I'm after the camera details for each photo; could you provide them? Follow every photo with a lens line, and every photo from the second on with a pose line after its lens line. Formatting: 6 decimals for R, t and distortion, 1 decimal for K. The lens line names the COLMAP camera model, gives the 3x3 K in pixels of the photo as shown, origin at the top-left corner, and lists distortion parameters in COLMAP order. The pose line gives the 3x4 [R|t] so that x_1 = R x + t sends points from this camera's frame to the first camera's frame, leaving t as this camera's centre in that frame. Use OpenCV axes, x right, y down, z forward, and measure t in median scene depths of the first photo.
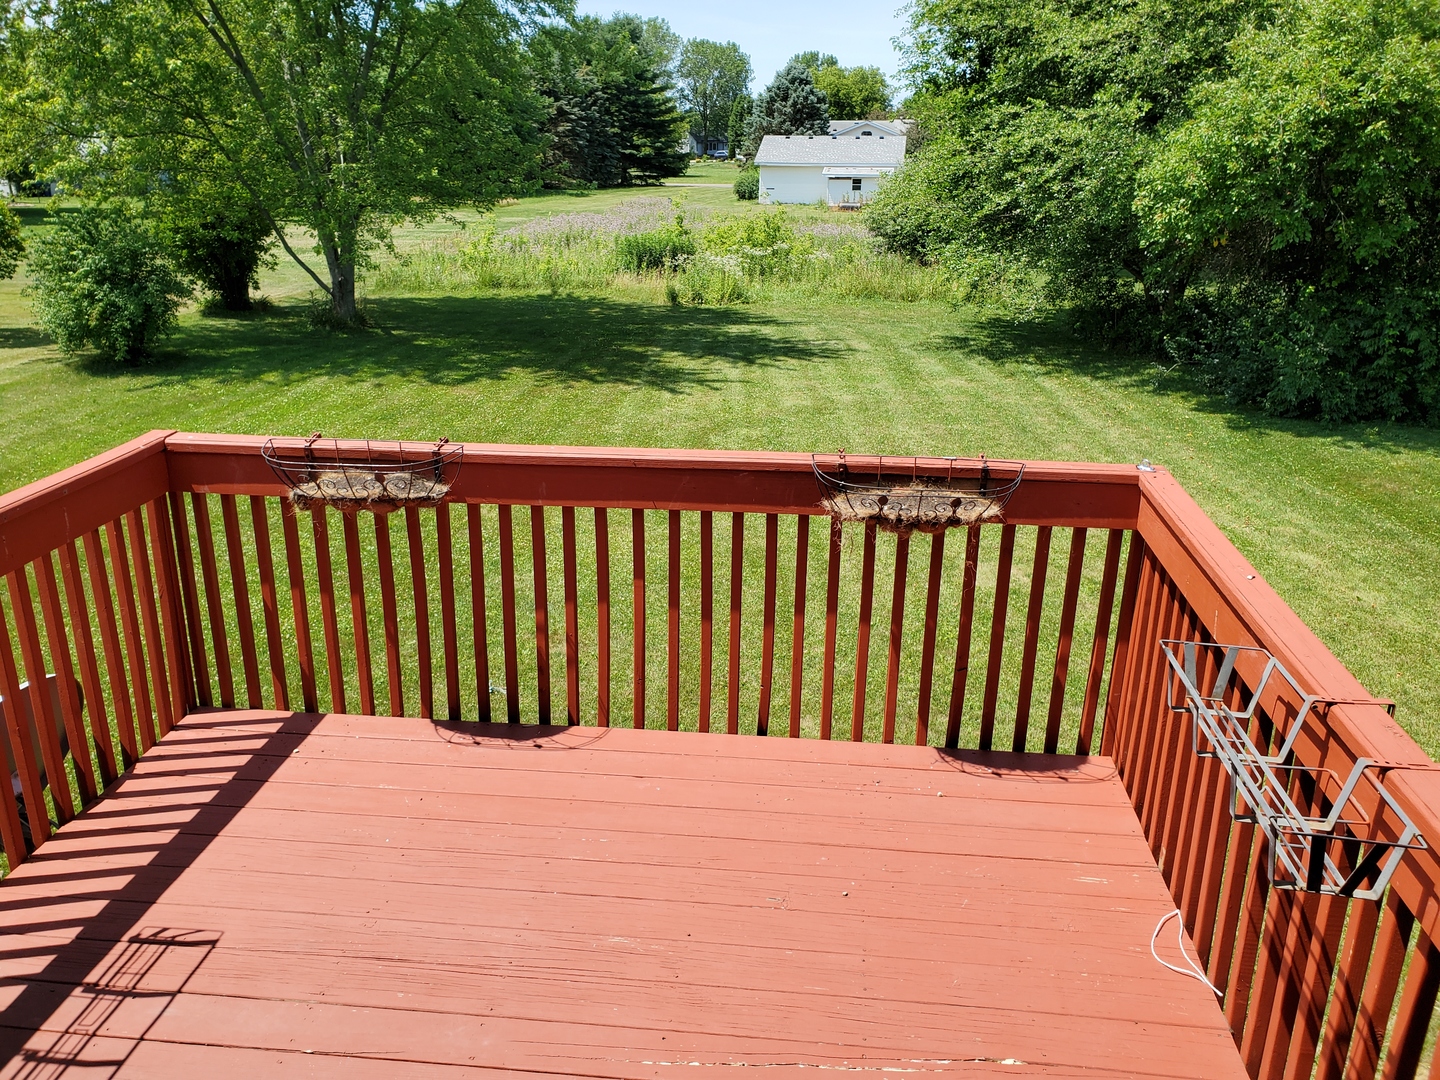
lens RADIAL K [[1124.2, 0, 723.5], [0, 1124.2, 536.1], [0, 0, 1]] dist [0.034951, -0.017916]
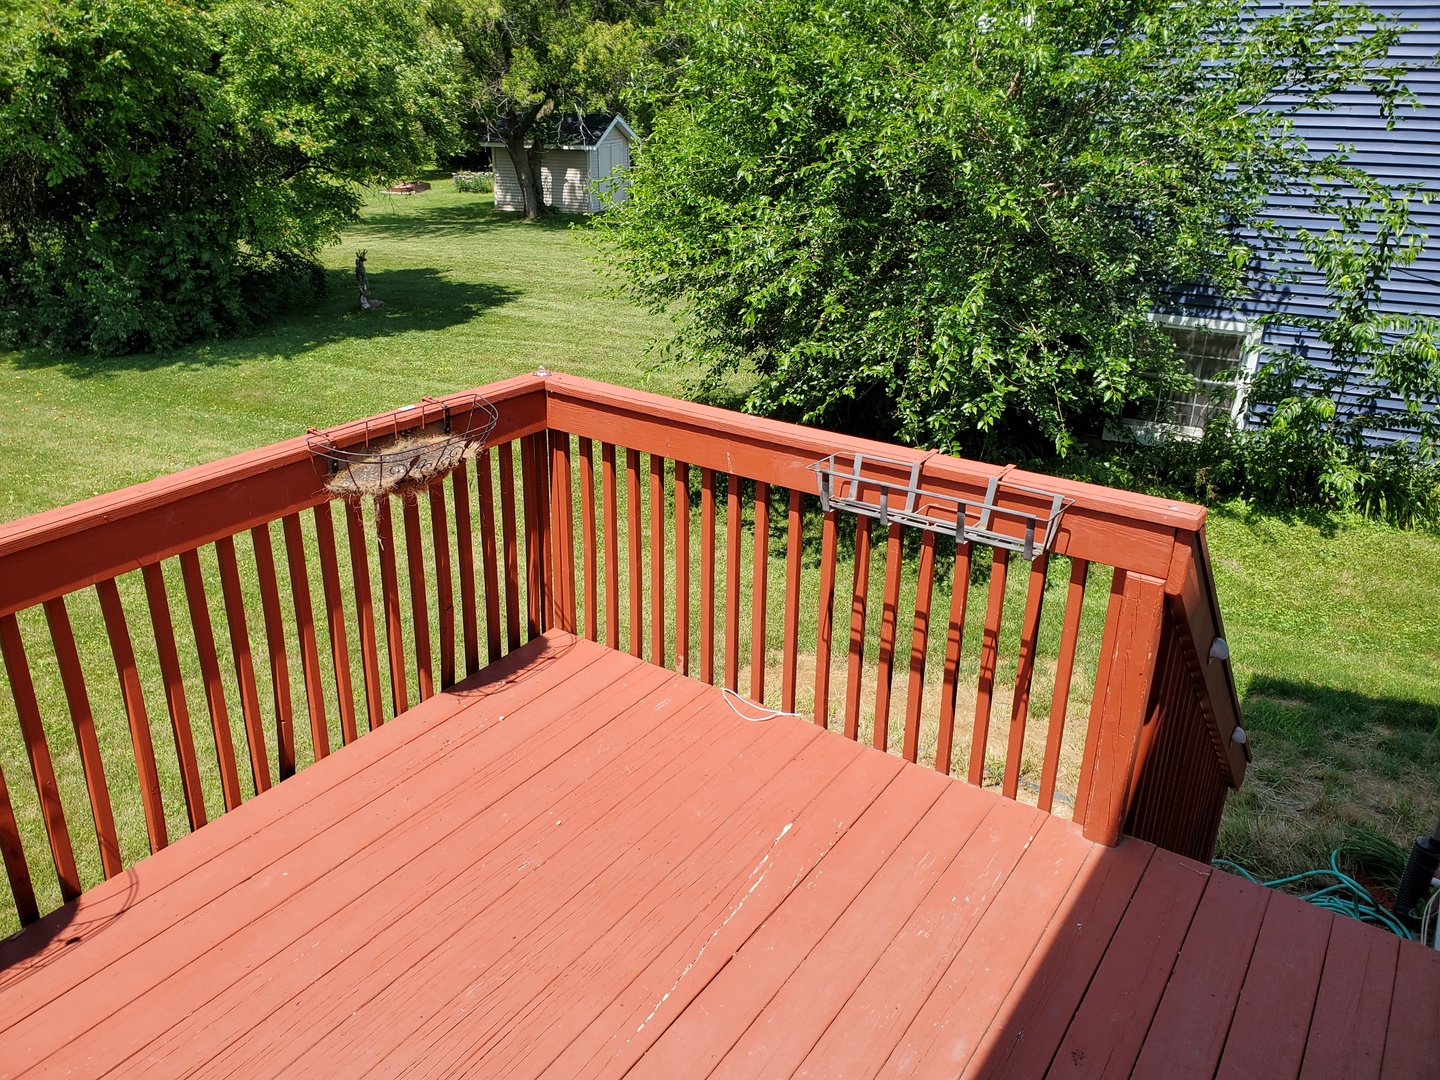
lens RADIAL K [[1124.2, 0, 705.7], [0, 1124.2, 534.3], [0, 0, 1]] dist [0.034951, -0.017916]
pose [[0.474270, -0.335605, 0.813902, -0.135898], [0.290637, 0.932345, 0.215086, -0.026416], [-0.831022, 0.134541, 0.539723, 0.069306]]
